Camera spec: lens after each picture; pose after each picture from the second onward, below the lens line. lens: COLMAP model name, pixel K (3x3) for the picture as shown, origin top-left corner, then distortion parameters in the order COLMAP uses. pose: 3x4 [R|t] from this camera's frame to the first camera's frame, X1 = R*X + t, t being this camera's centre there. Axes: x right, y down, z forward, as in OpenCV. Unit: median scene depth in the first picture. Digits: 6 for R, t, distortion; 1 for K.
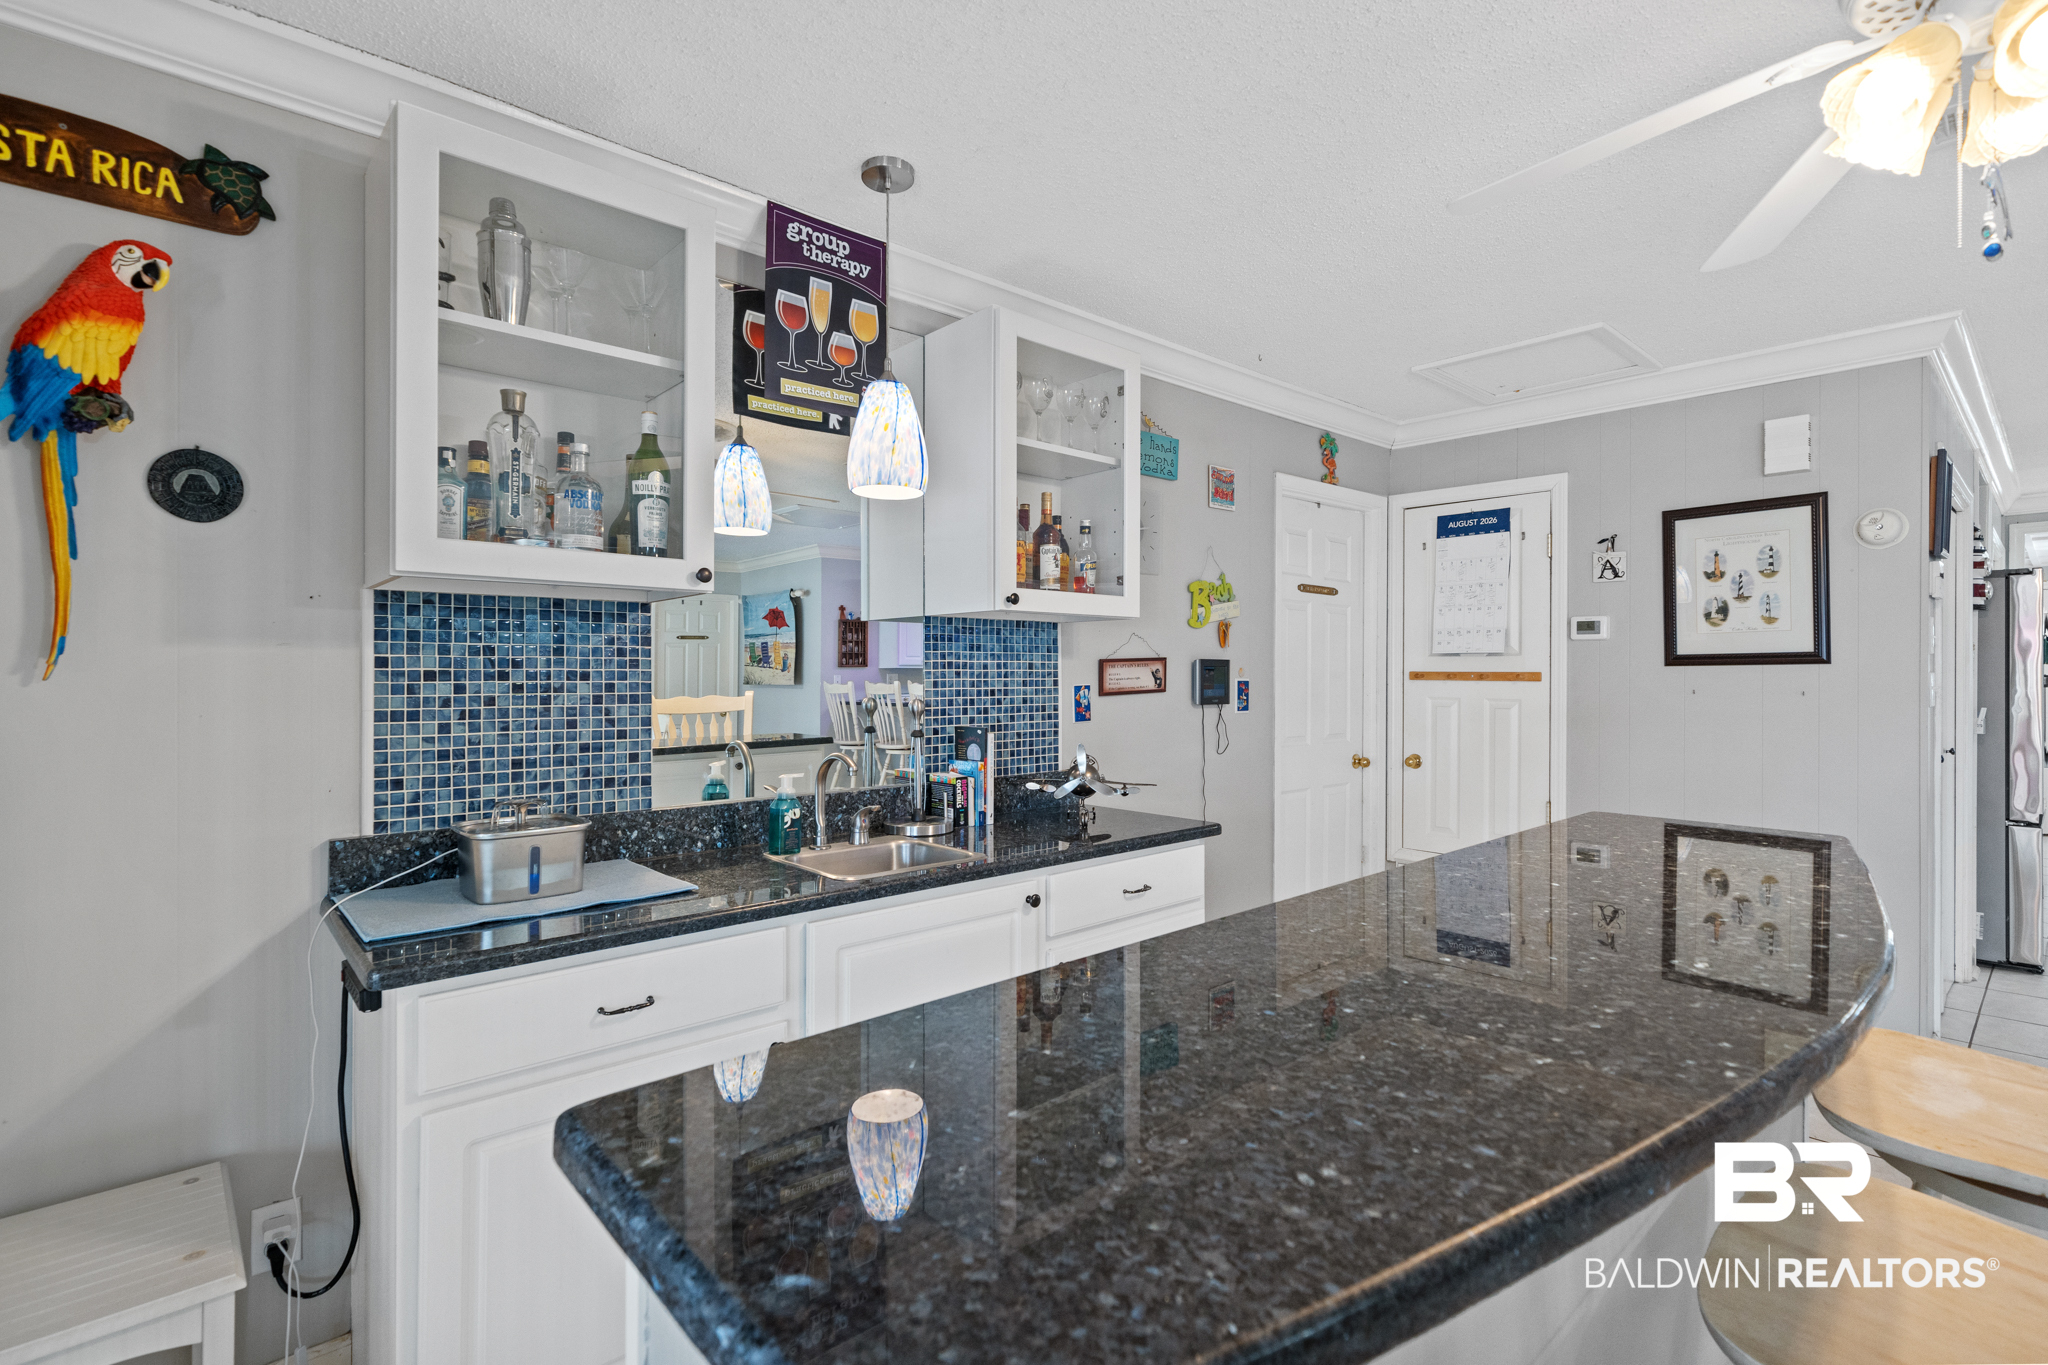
lens RADIAL K [[941.1, 0, 1024.6], [0, 941.1, 677.2], [0, 0, 1]] dist [0.000307, -0.000160]
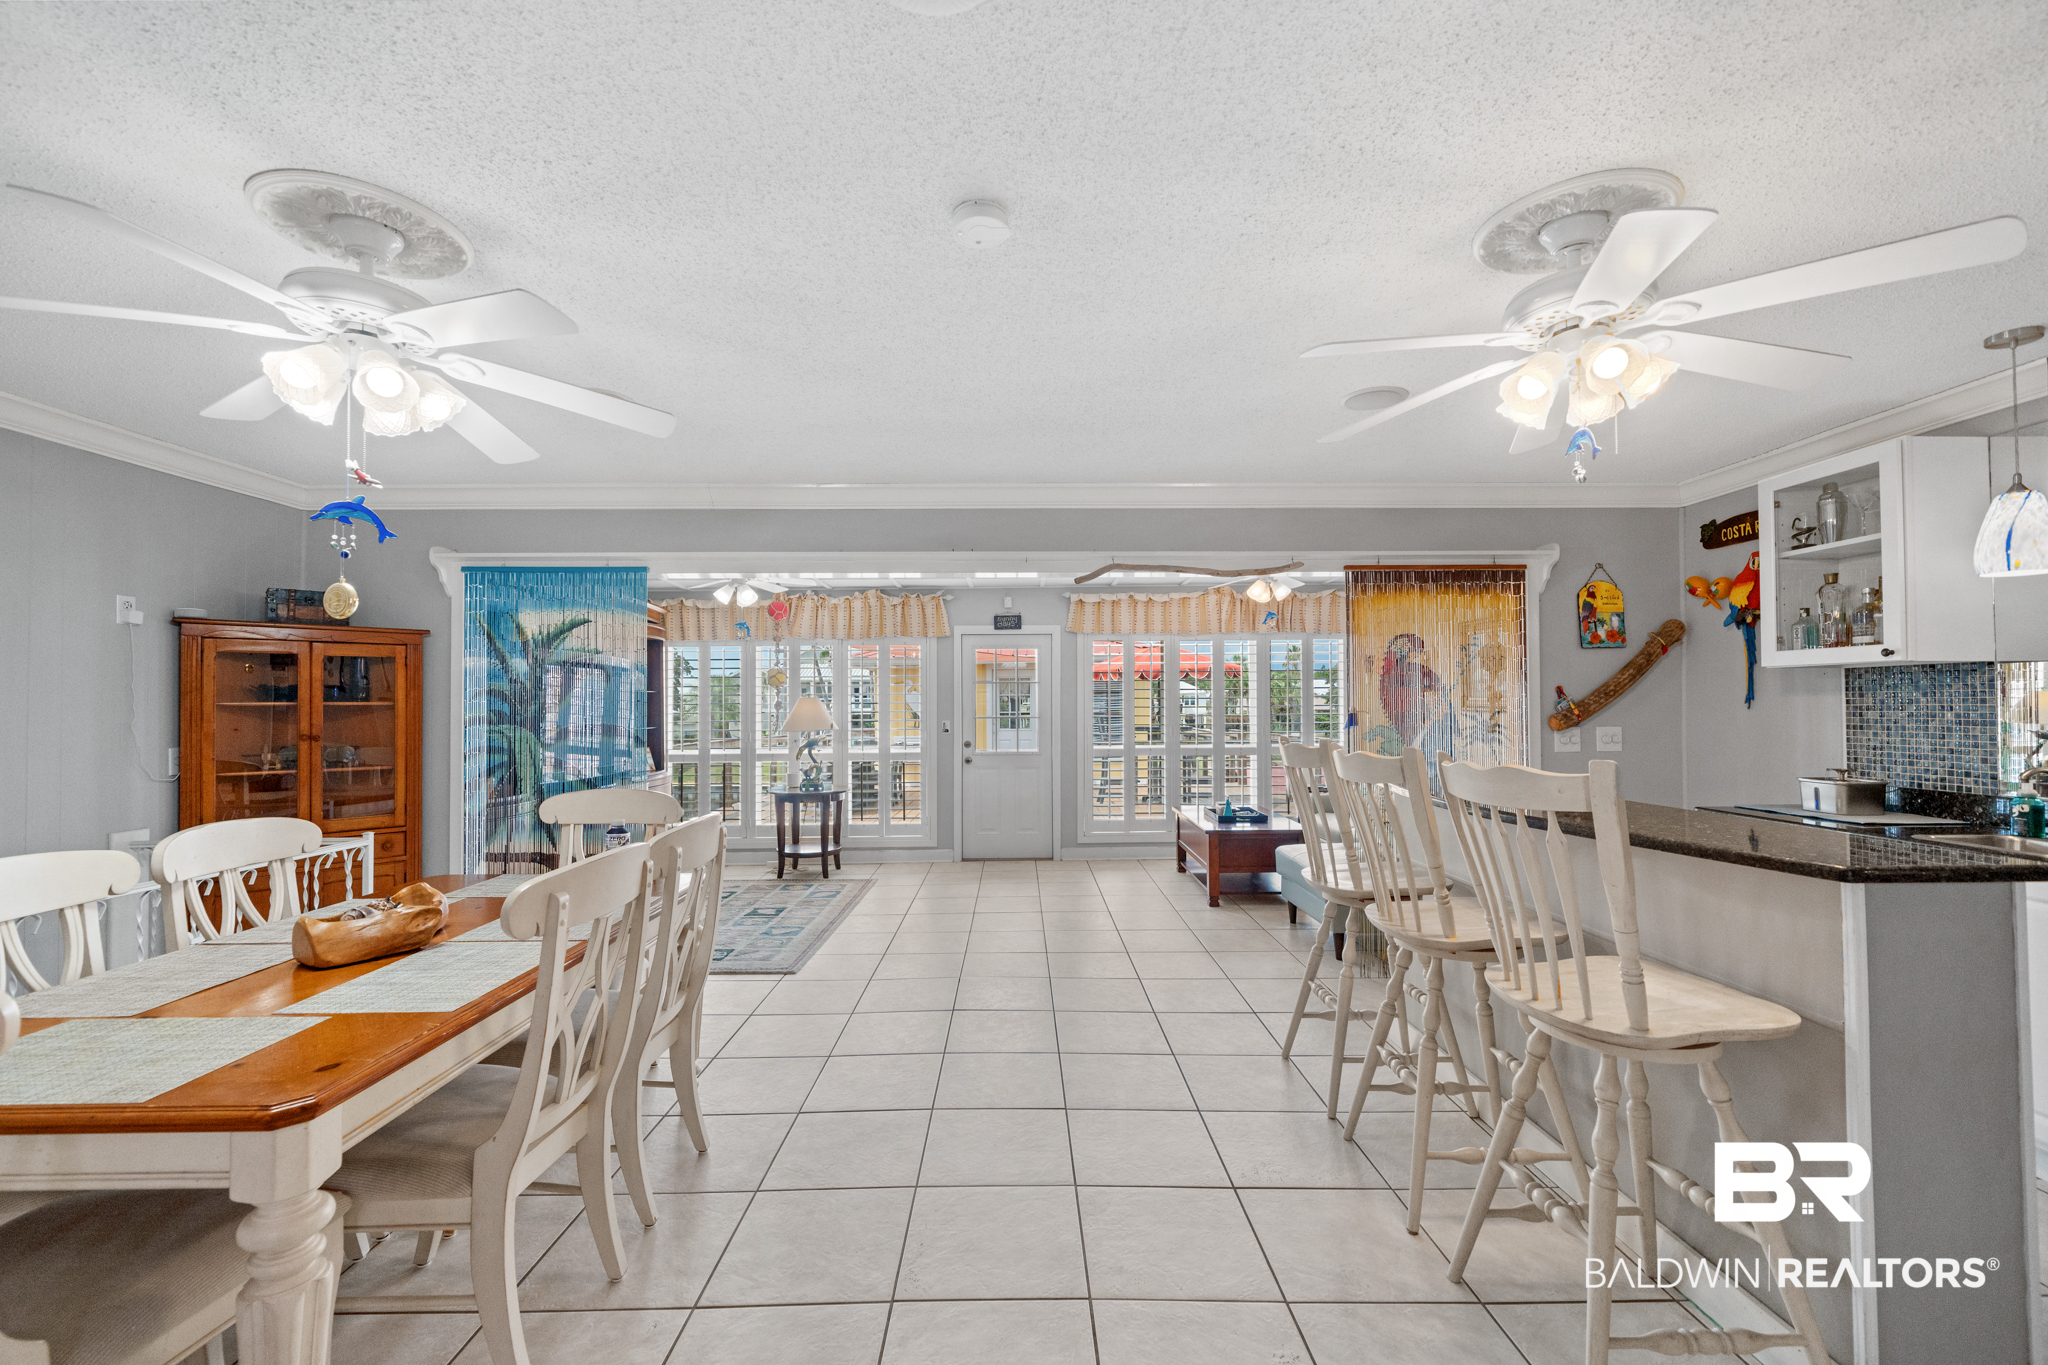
lens RADIAL K [[825.7, 0, 1024.6], [0, 825.7, 691.2], [0, 0, 1]] dist [0.000406, -0.000064]
pose [[-0.660158, -0.009369, -0.751068, 1.740457], [0.003359, 0.999875, -0.015424, -0.015195], [0.751119, -0.012705, -0.660044, 0.740166]]
